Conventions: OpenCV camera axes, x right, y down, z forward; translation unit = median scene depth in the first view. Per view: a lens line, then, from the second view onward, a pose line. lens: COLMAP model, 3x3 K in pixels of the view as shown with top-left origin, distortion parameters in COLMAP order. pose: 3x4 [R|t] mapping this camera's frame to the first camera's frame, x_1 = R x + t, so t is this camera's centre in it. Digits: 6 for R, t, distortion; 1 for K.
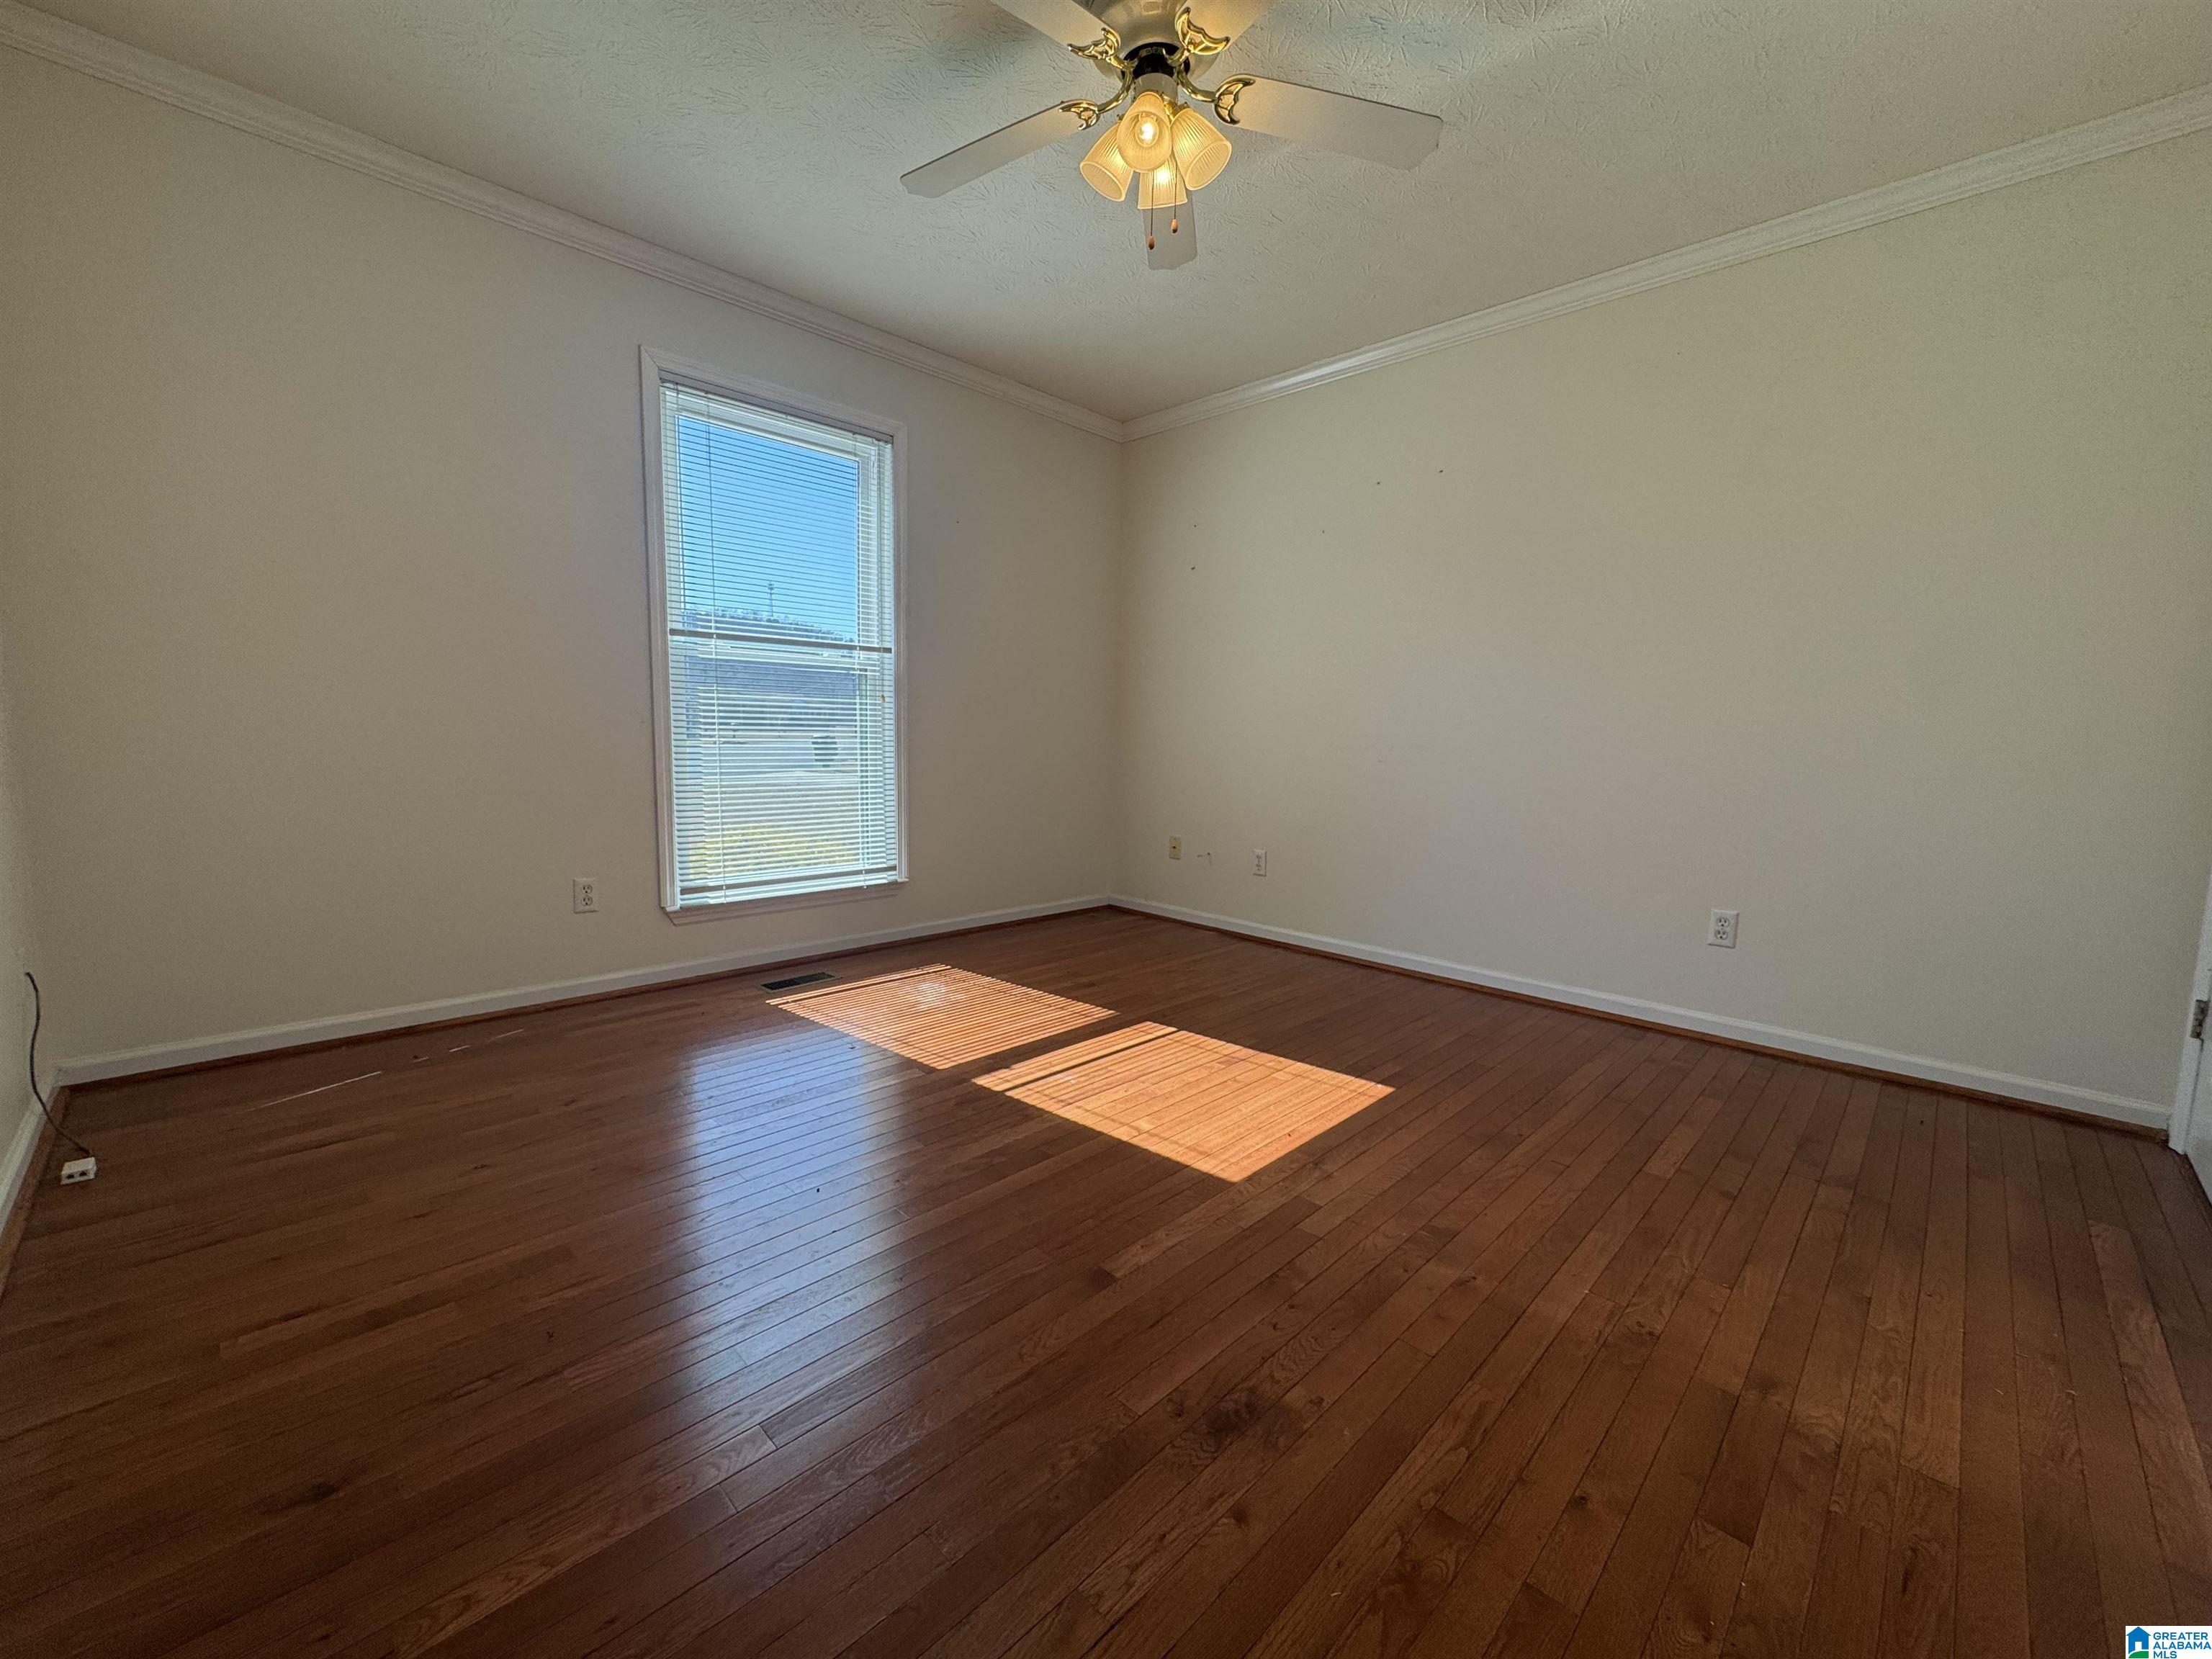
lens RADIAL K [[890.8, 0, 1103.9], [0, 890.8, 825.7], [0, 0, 1]] dist [-0.002606, 0.000173]
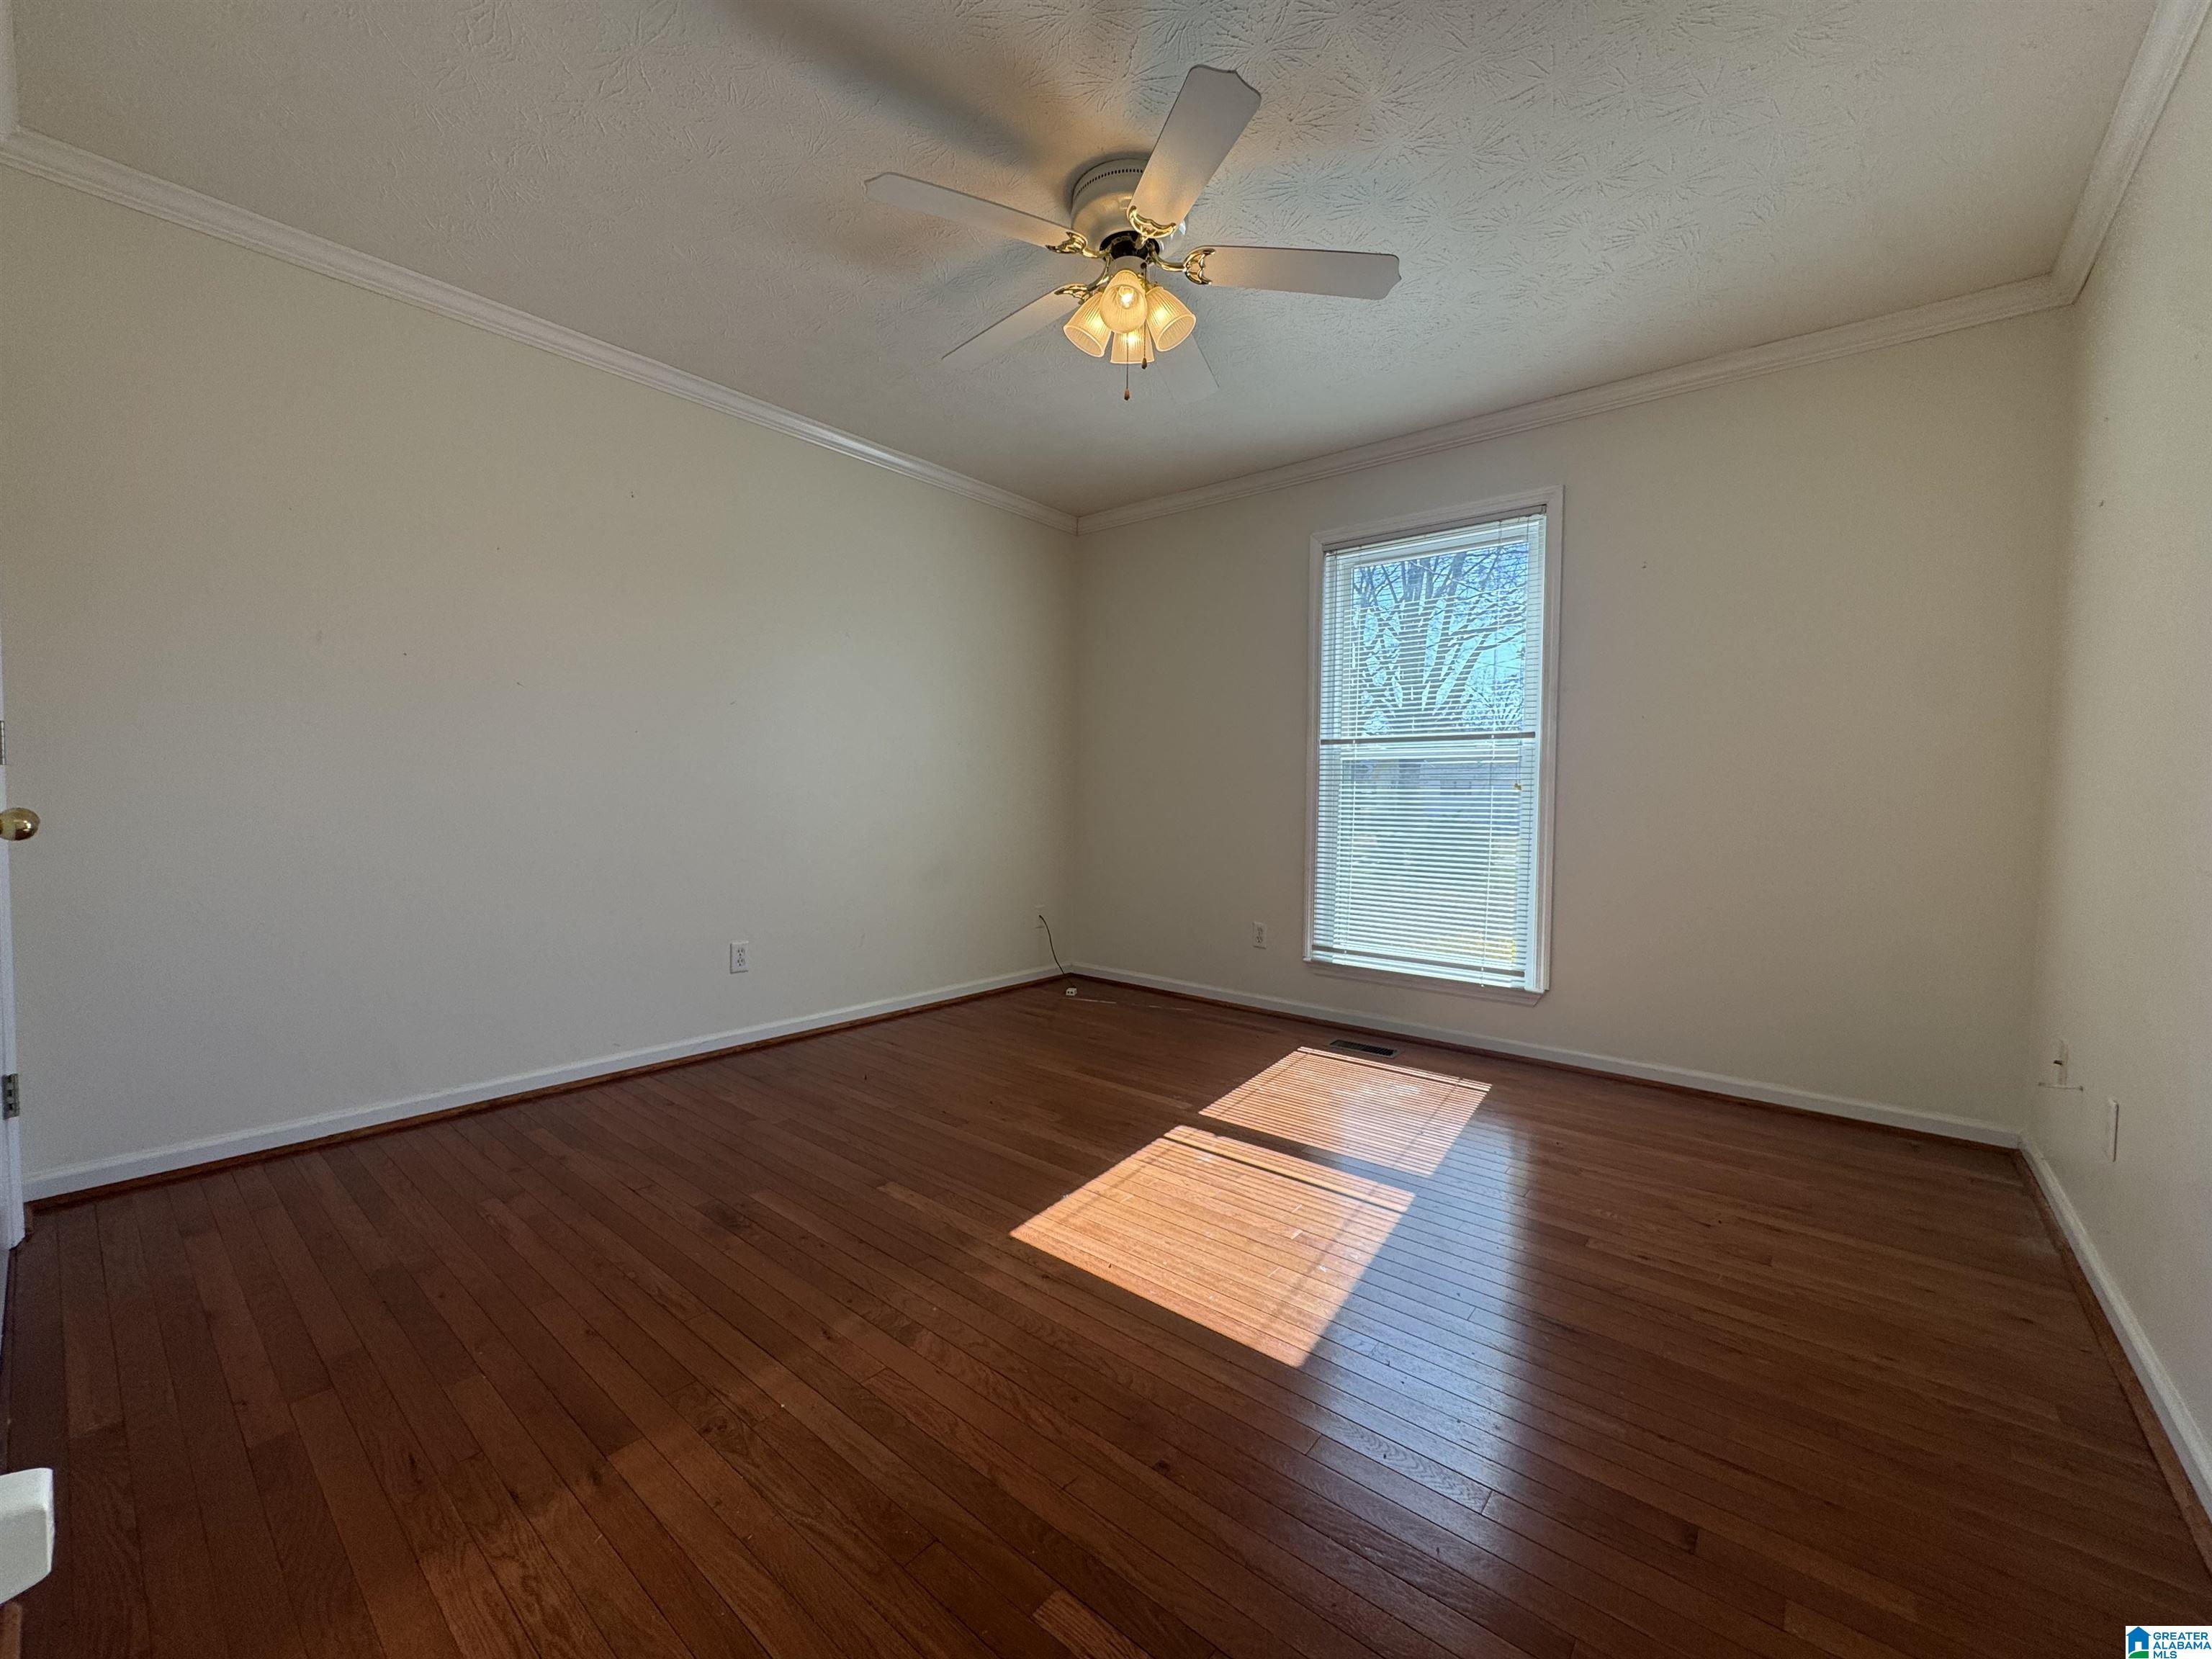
lens RADIAL K [[882.5, 0, 1100.0], [0, 882.5, 830.2], [0, 0, 1]] dist [-0.004419, 0.000009]
pose [[0.078274, 0.020633, -0.996718, 0.872567], [-0.116076, 0.993174, 0.011444, -0.081240], [0.990151, 0.114800, 0.080134, 0.693239]]
